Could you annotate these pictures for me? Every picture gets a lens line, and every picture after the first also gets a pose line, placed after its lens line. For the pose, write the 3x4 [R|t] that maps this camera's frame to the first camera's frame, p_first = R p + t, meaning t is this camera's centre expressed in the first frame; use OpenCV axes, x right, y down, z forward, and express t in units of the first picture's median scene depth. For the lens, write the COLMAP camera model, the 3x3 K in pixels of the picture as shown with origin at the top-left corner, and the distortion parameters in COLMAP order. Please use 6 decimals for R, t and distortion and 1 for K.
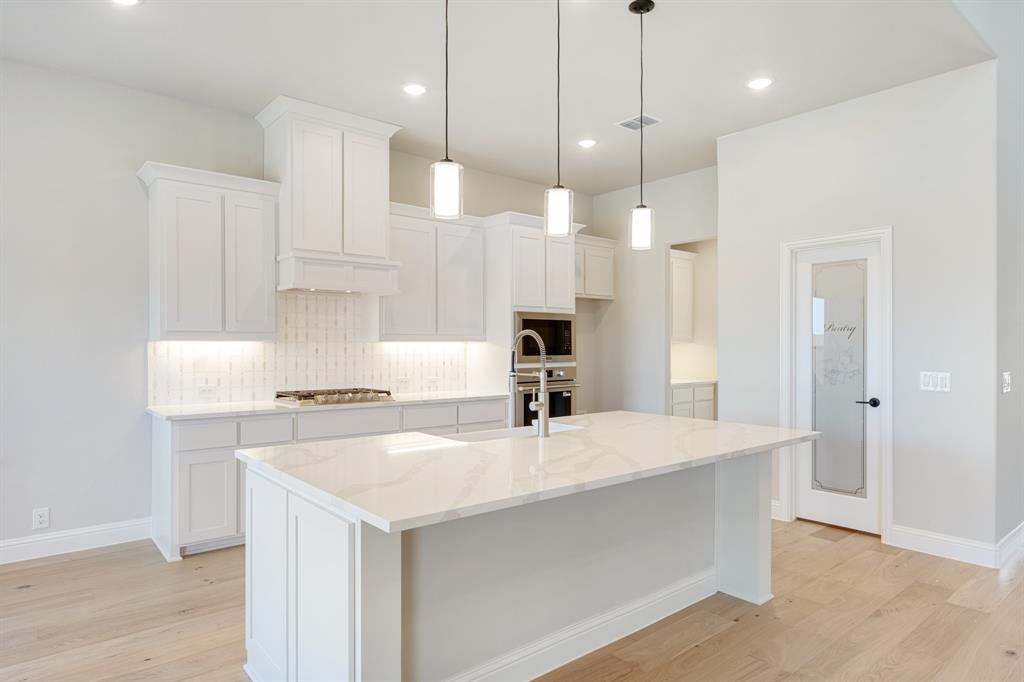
lens RADIAL K [[604.7, 0, 518.2], [0, 604.7, 349.8], [0, 0, 1]] dist [-0.006837, 0.001121]
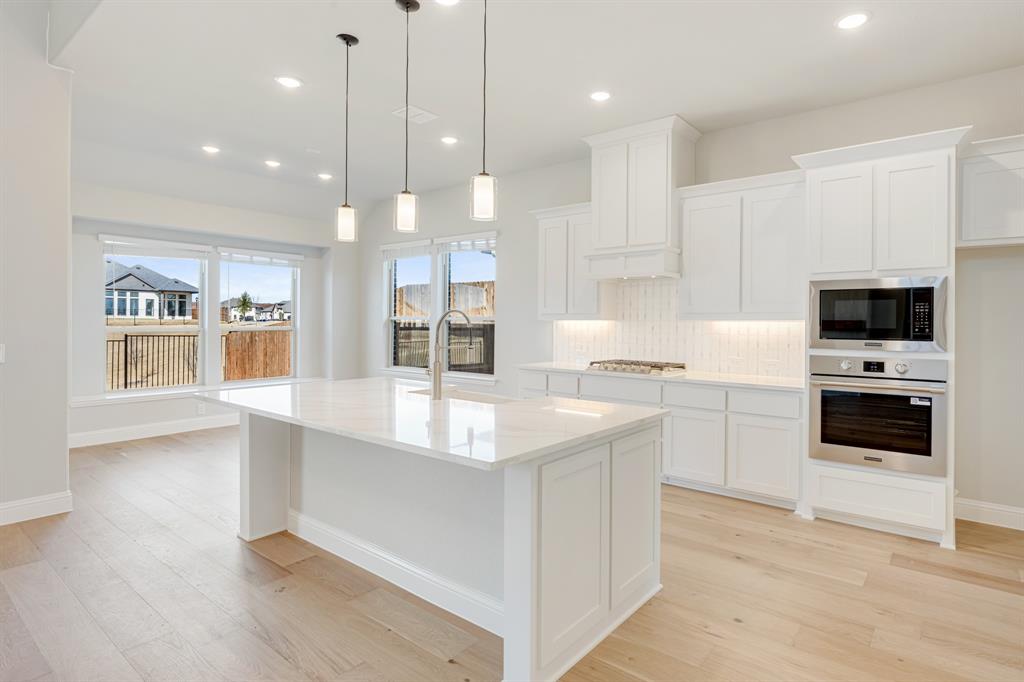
lens RADIAL K [[539.9, 0, 549.3], [0, 539.9, 324.5], [0, 0, 1]] dist [-0.000093, -0.002142]
pose [[0.210929, 0.004856, -0.977489, 0.670790], [-0.015184, 0.999883, 0.001691, -0.004849], [0.977383, 0.014486, 0.210978, 0.592339]]
